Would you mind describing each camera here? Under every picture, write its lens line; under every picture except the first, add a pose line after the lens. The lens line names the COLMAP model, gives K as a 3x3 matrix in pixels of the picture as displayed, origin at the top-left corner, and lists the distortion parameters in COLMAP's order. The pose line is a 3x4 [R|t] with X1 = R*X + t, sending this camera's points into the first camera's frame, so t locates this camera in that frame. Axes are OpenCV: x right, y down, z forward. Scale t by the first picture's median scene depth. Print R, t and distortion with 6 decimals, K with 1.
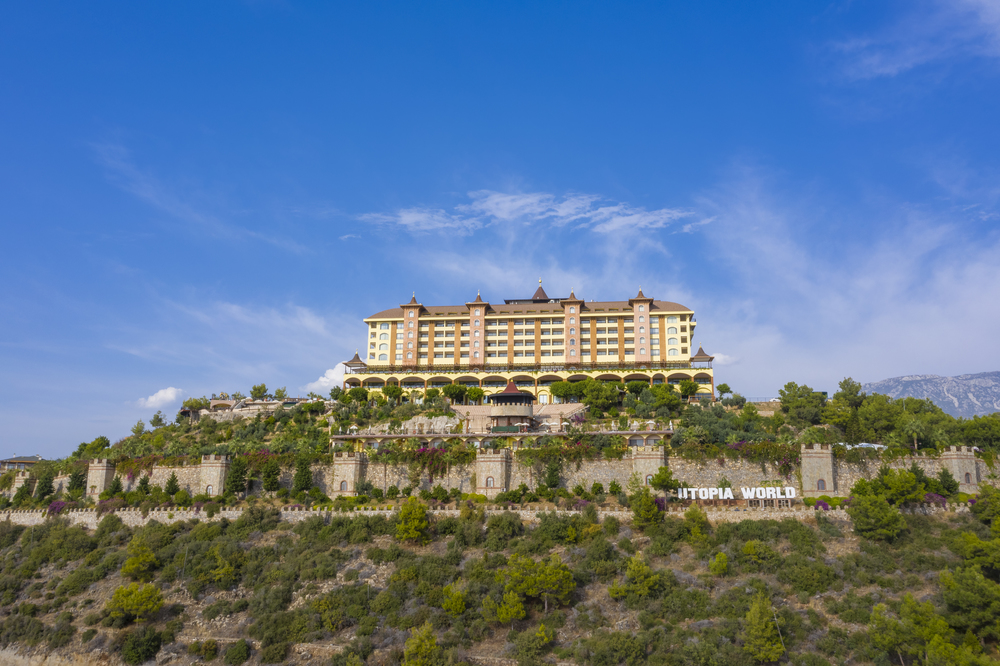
lens RADIAL K [[794.0, 0, 497.9], [0, 794.0, 330.8], [0, 0, 1]] dist [-0.008302, 0.005681]
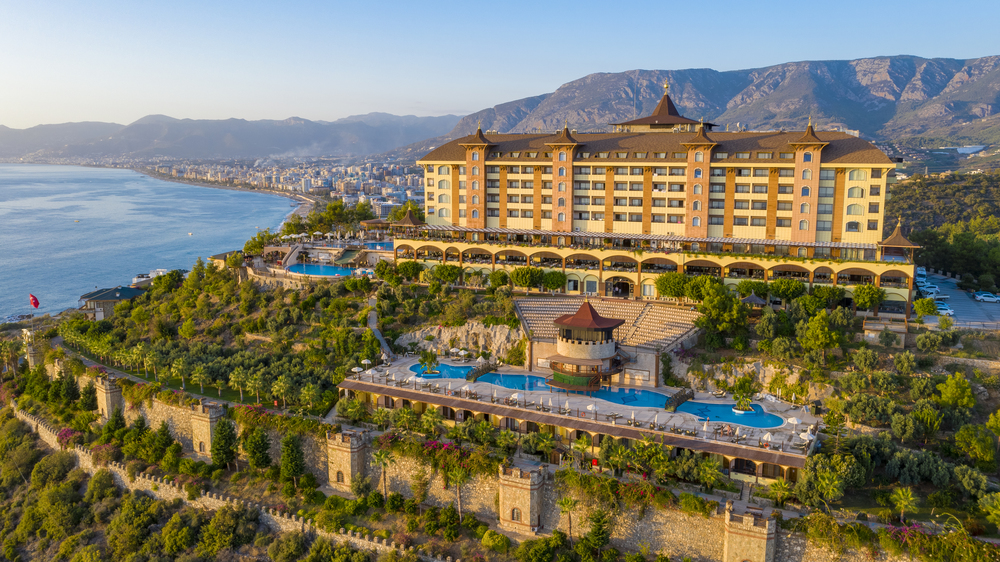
lens RADIAL K [[792.3, 0, 500.0], [0, 792.3, 281.0], [0, 0, 1]] dist [-0.003905, 0.000676]
pose [[0.965251, 0.029406, -0.259665, 0.109297], [0.069277, 0.929303, 0.362763, -0.184188], [0.251975, -0.368146, 0.894973, 0.325595]]
